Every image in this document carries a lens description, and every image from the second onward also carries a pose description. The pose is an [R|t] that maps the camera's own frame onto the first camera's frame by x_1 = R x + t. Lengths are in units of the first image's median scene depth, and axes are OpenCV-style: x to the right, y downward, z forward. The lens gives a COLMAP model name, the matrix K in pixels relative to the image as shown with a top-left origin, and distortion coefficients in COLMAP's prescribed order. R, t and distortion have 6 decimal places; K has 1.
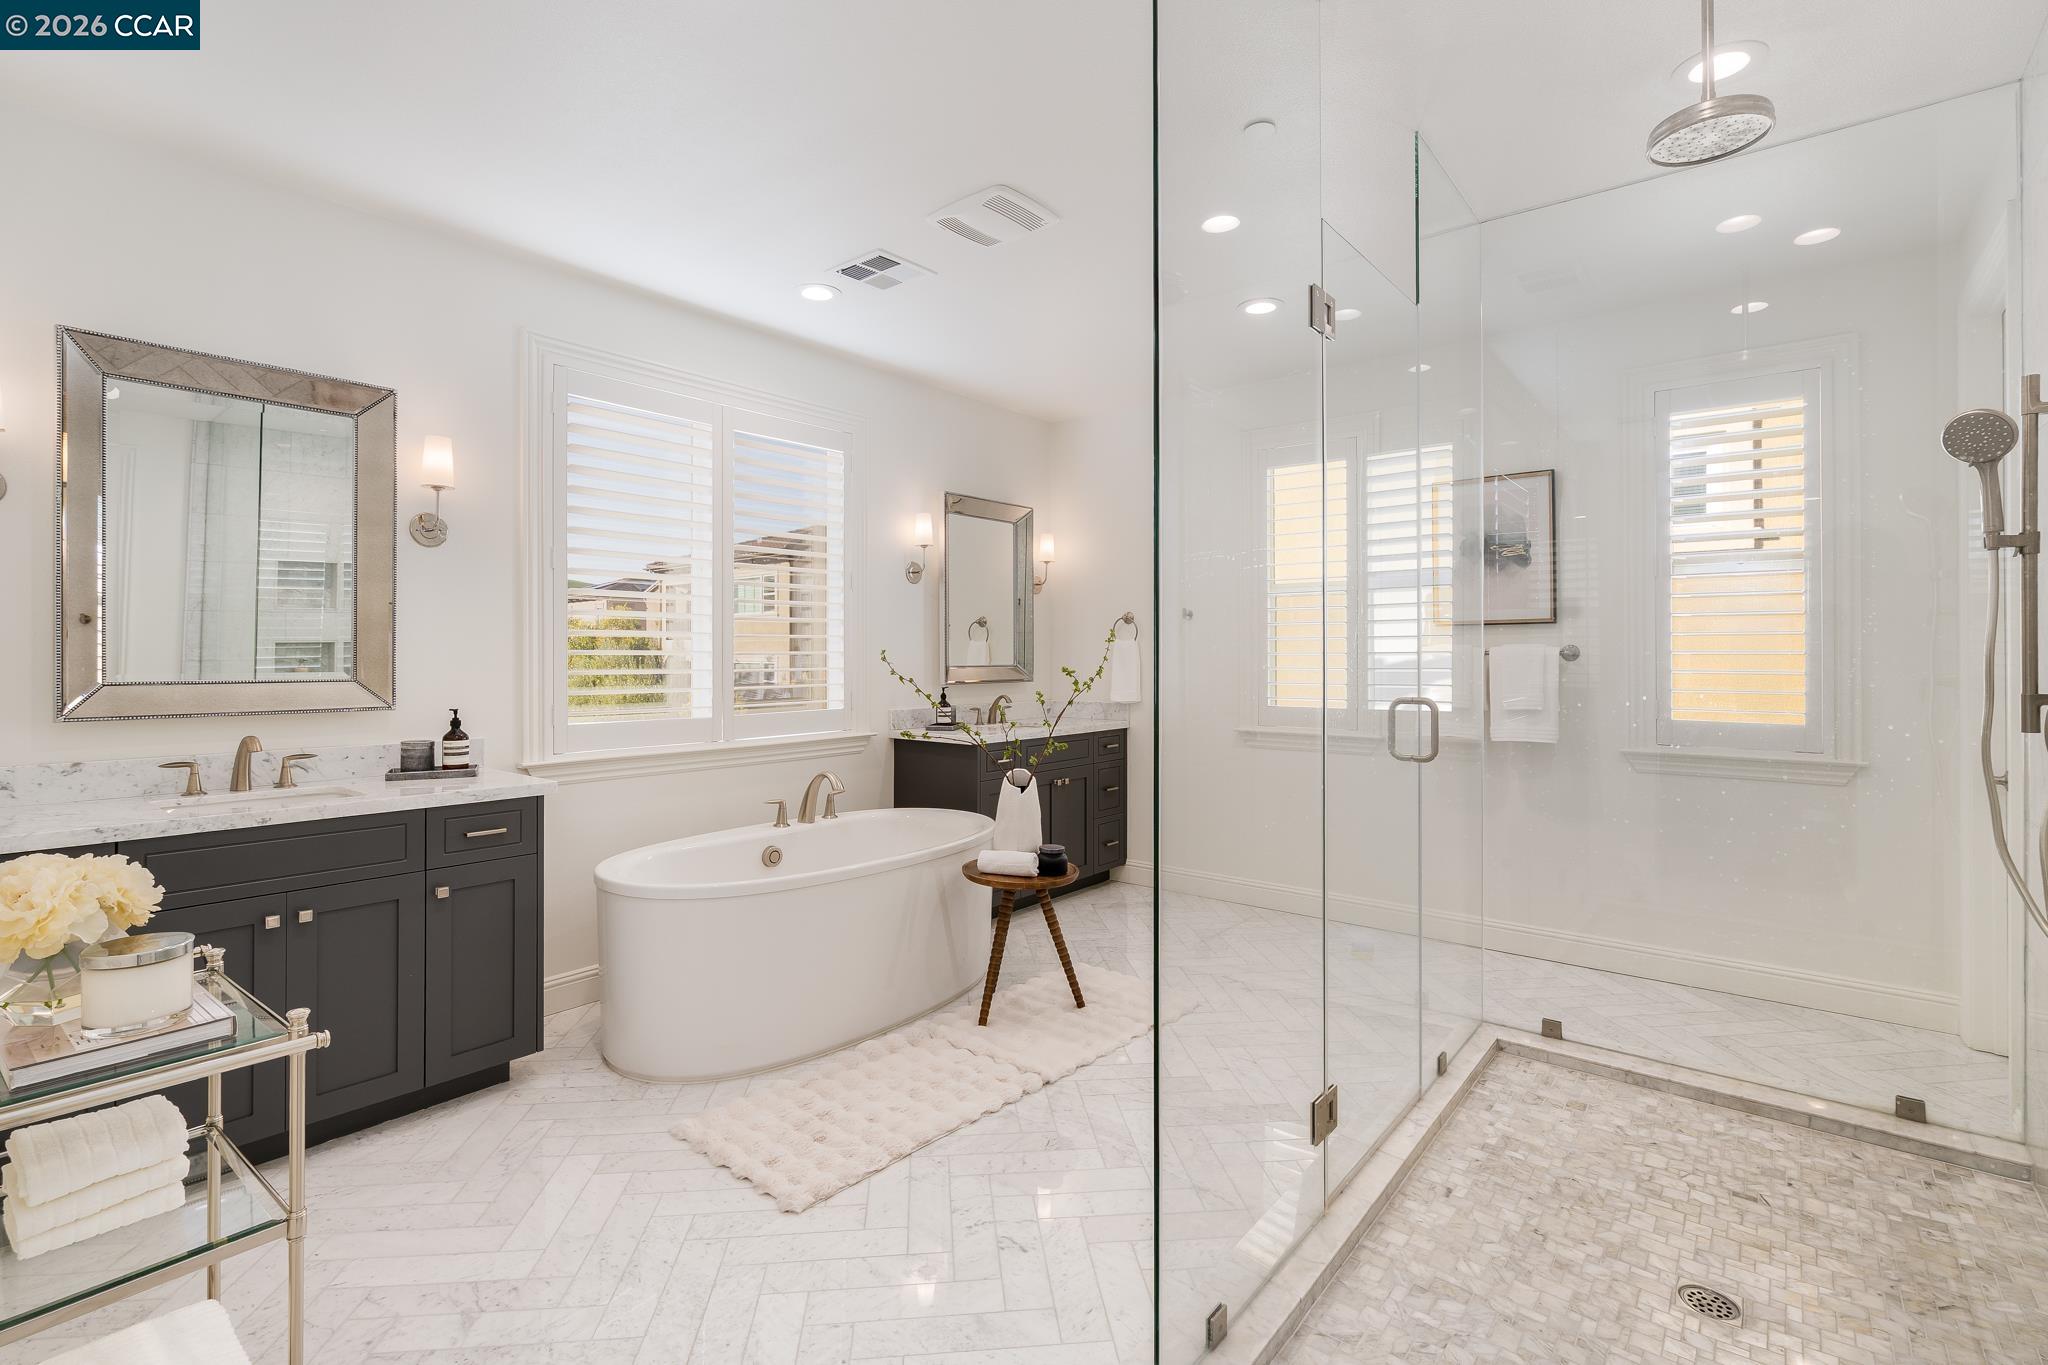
lens RADIAL K [[972.7, 0, 1031.0], [0, 972.7, 657.2], [0, 0, 1]] dist [-0.001521, 0.000019]
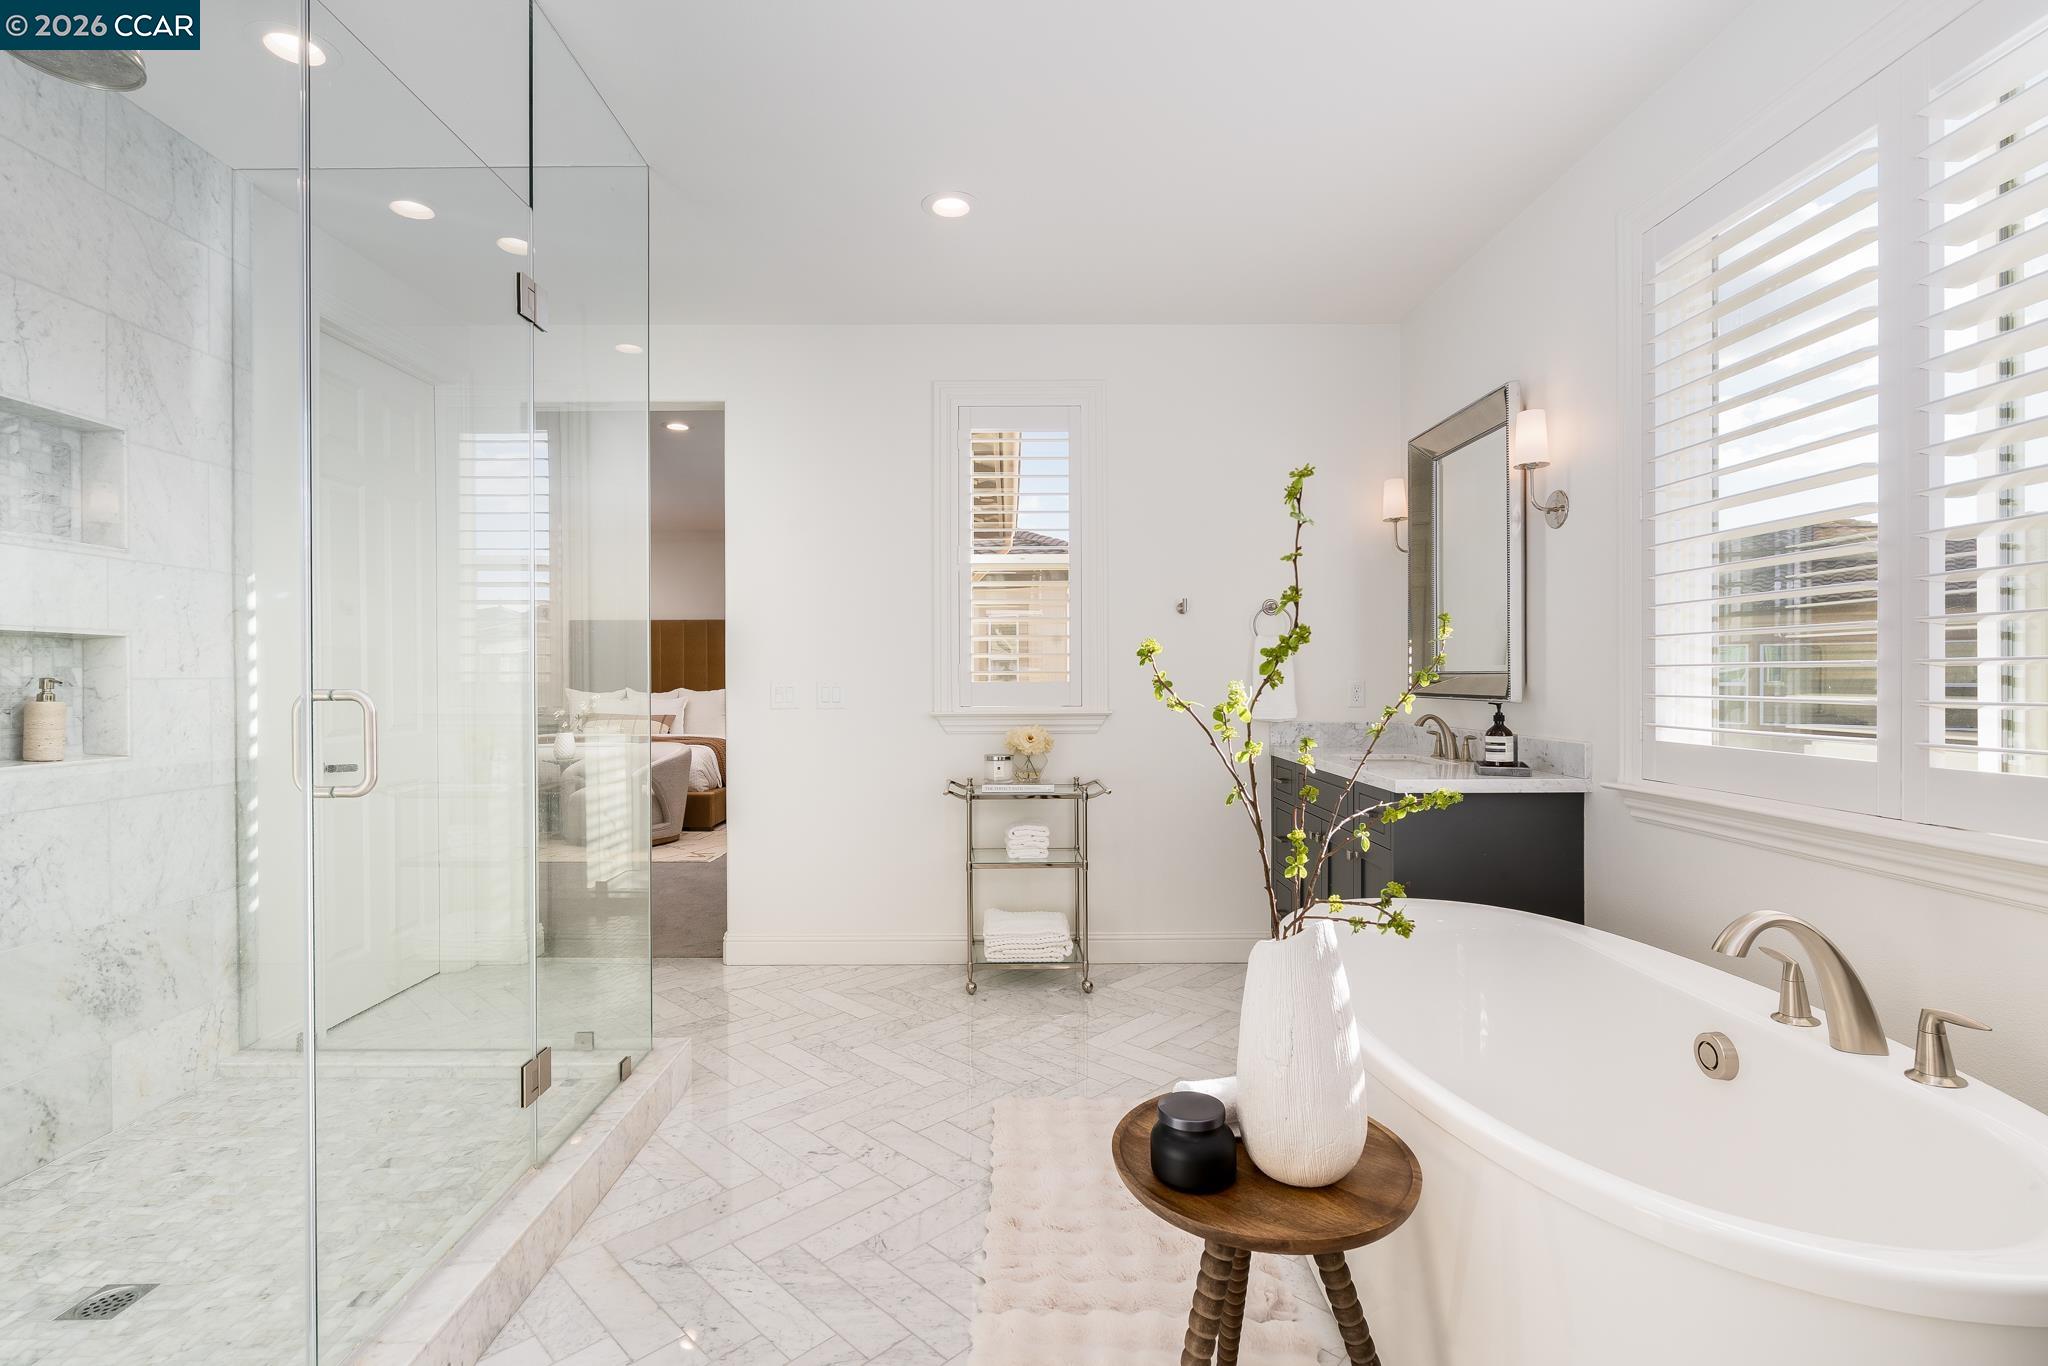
lens RADIAL K [[941.9, 0, 1012.8], [0, 941.9, 680.6], [0, 0, 1]] dist [0.002152, 0.000471]
pose [[-0.783105, 0.007439, -0.621845, 0.317092], [0.005498, 0.999972, 0.005039, 0.021354], [0.621865, 0.000527, -0.783124, 1.276669]]
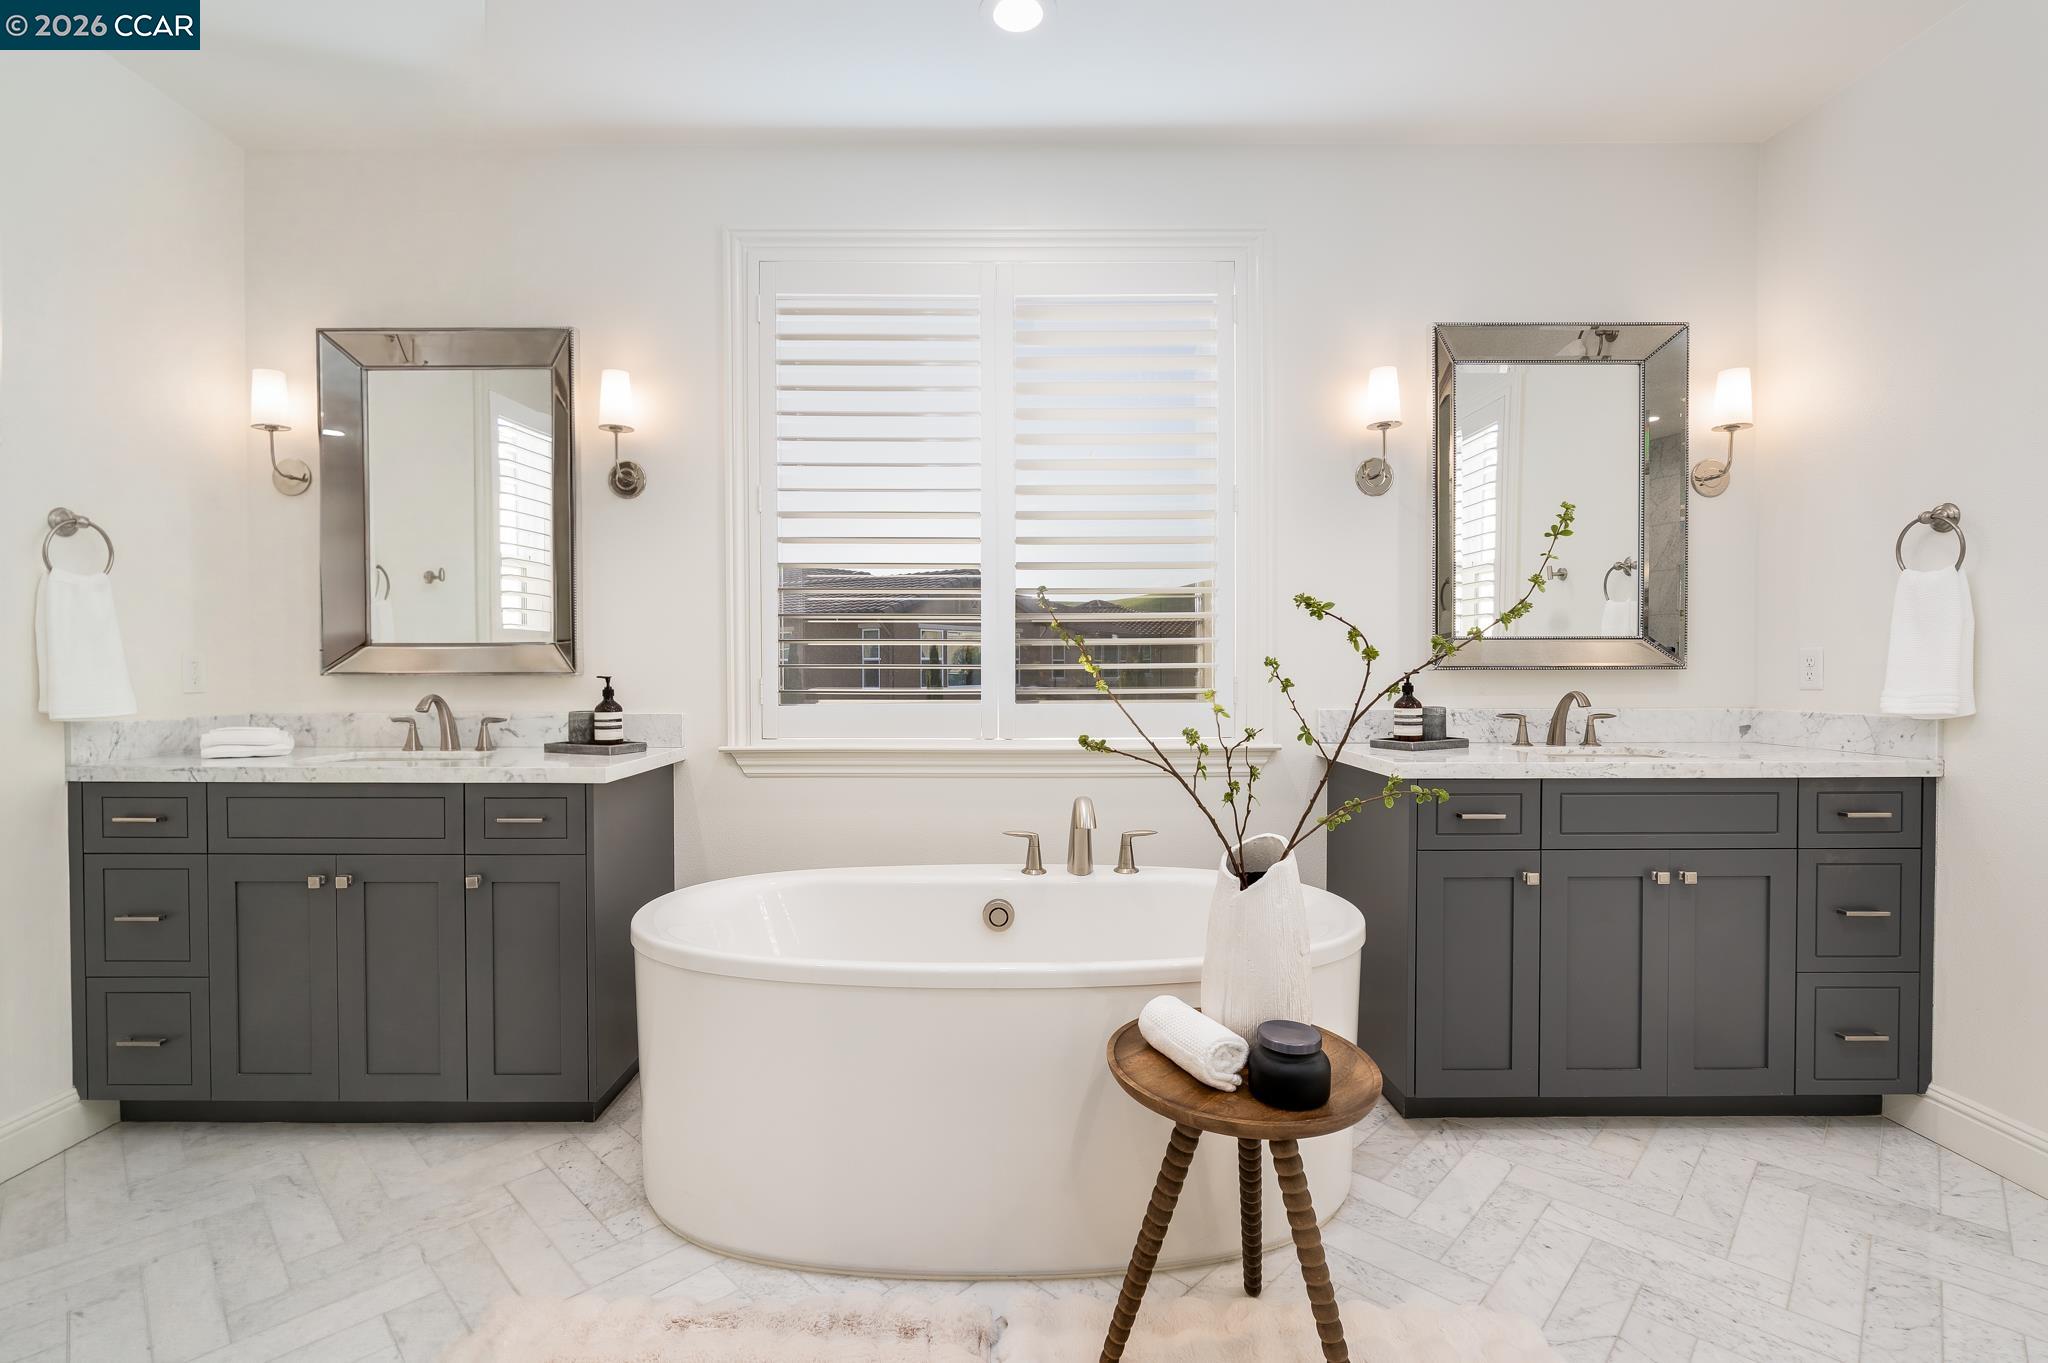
lens RADIAL K [[944.1, 0, 1024.0], [0, 944.1, 681.5], [0, 0, 1]] dist [-0.006109, -0.000330]
pose [[0.619014, 0.009566, -0.785322, 0.275030], [-0.001460, 0.999938, 0.011029, 0.042911], [0.785379, -0.005680, 0.618990, 0.687742]]
